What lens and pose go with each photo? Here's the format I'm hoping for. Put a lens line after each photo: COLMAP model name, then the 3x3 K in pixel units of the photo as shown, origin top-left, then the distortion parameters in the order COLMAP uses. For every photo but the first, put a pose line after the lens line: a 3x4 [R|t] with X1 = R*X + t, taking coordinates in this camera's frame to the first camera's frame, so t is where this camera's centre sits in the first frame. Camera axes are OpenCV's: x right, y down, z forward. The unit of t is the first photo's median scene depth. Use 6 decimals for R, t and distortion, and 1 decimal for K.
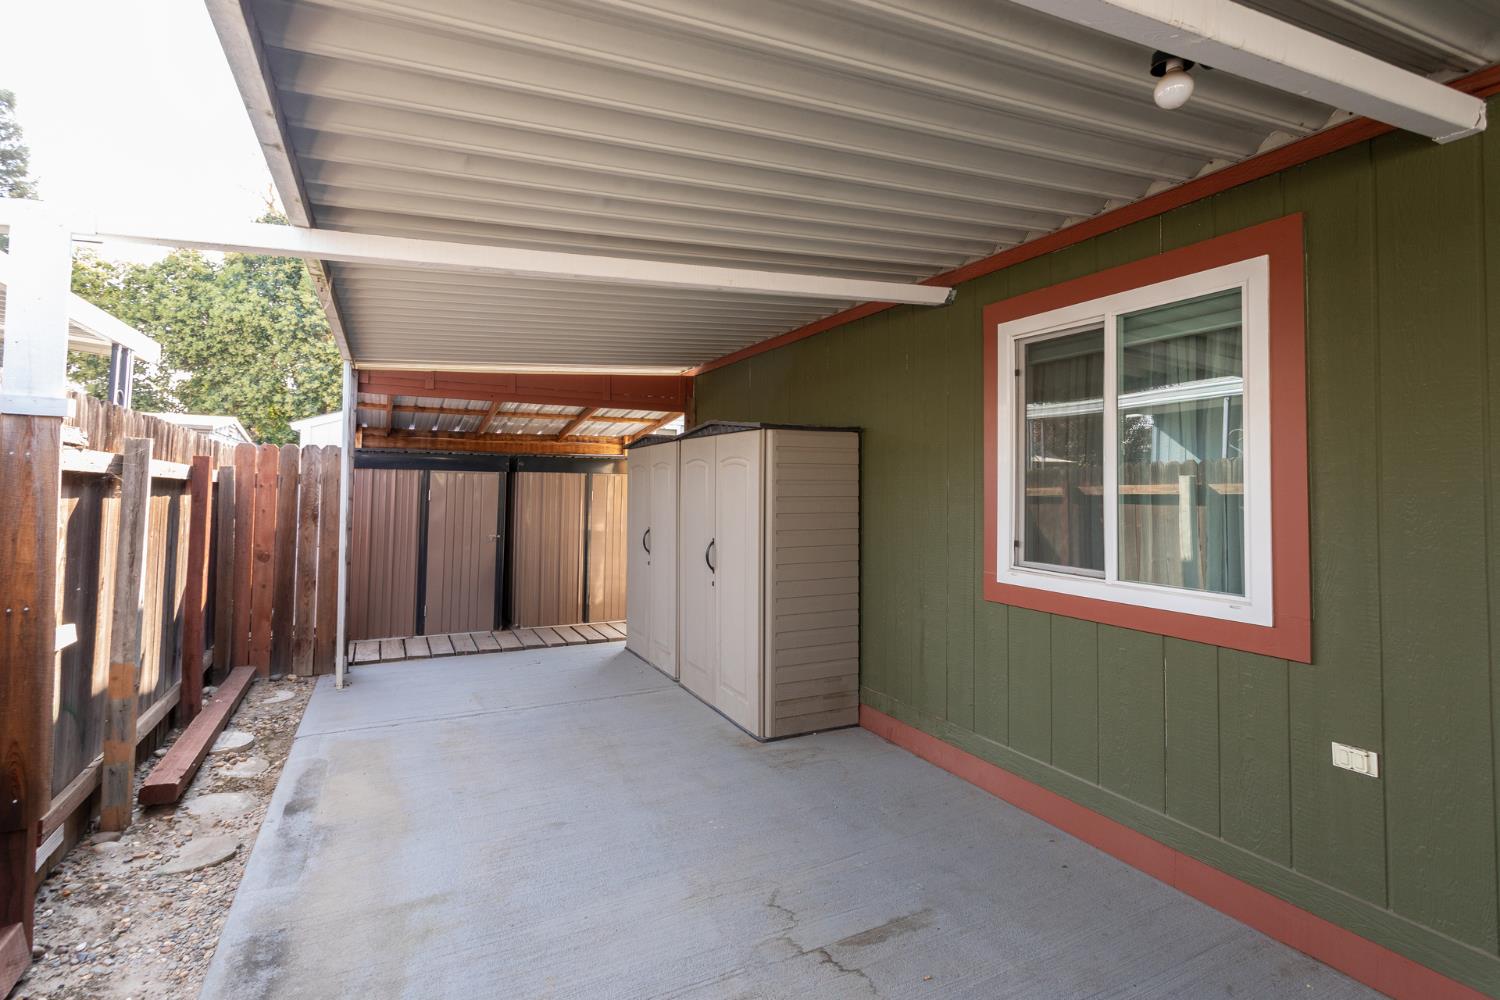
lens RADIAL K [[739.7, 0, 737.2], [0, 739.7, 461.1], [0, 0, 1]] dist [0.003633, 0.001101]
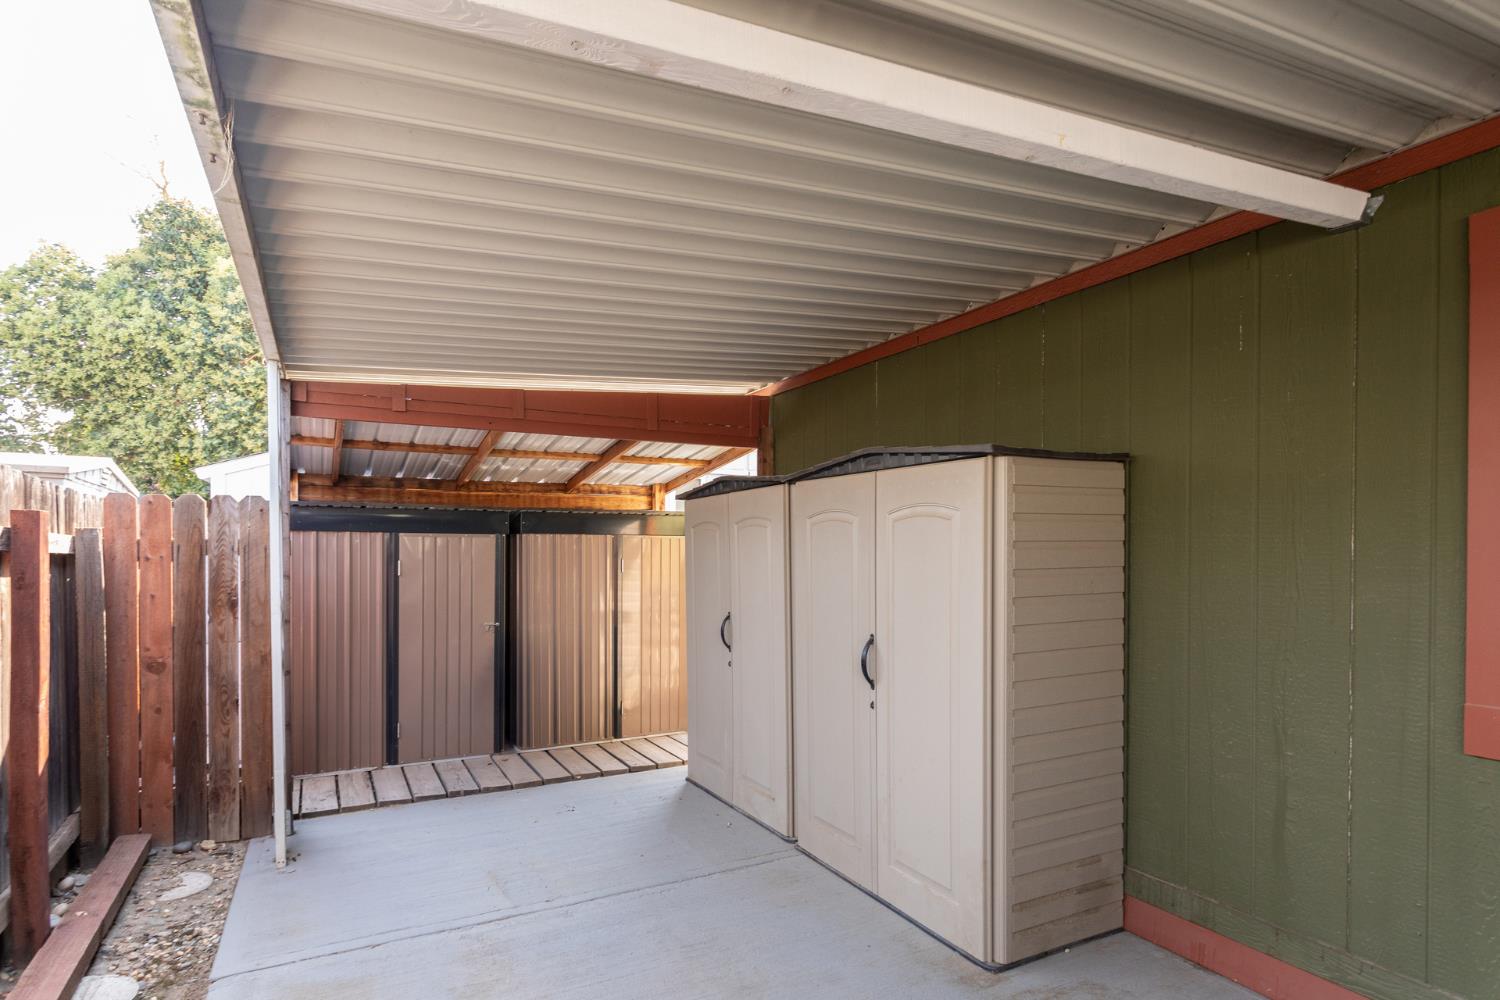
lens RADIAL K [[820.8, 0, 747.3], [0, 820.8, 565.0], [0, 0, 1]] dist [0.000416, -0.000622]
pose [[0.999354, -0.011342, 0.034107, -0.109777], [0.009490, 0.998497, 0.053984, 0.004083], [-0.034668, -0.053625, 0.997959, 0.205896]]
